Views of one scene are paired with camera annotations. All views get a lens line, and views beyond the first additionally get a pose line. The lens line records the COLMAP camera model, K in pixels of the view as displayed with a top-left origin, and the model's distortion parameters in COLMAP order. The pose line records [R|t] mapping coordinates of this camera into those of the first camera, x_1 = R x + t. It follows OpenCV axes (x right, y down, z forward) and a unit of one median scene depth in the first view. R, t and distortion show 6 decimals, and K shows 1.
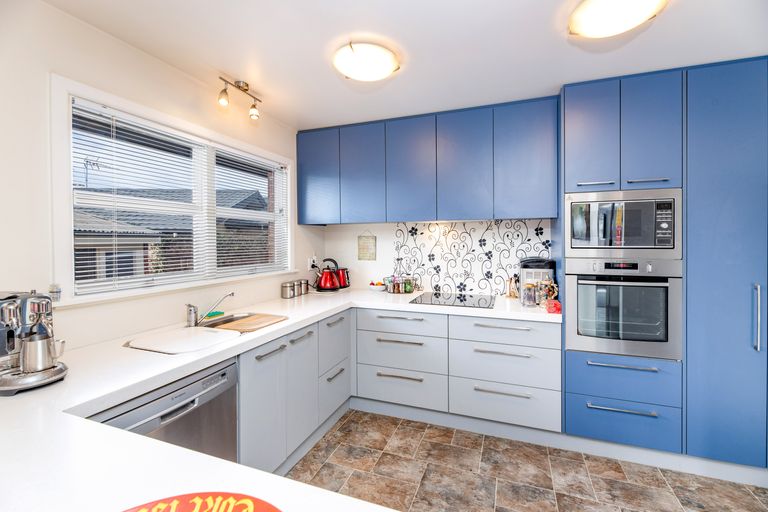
lens RADIAL K [[320.0, 0, 396.6], [0, 320.0, 241.7], [0, 0, 1]] dist [-0.002467, -0.000184]
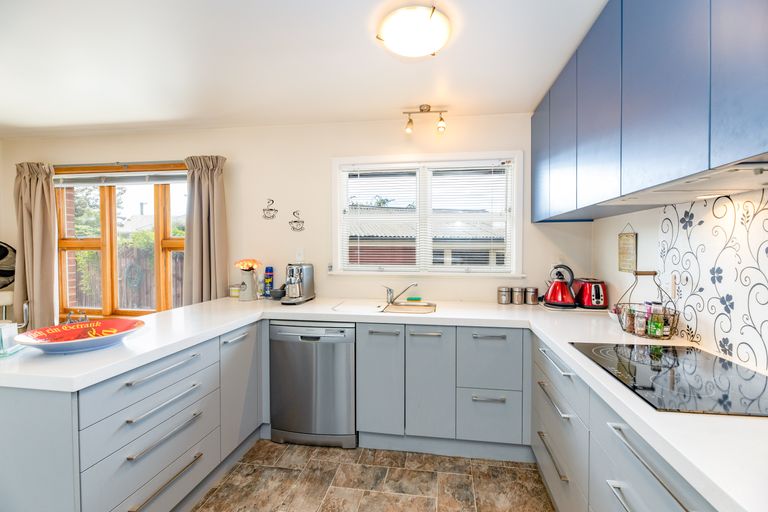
lens RADIAL K [[318.0, 0, 388.4], [0, 318.0, 253.9], [0, 0, 1]] dist [-0.008621, -0.000031]
pose [[0.182376, 0.022773, -0.982965, 0.465484], [-0.007157, 0.999736, 0.021833, 0.013697], [0.983203, 0.003053, 0.182491, 0.478243]]
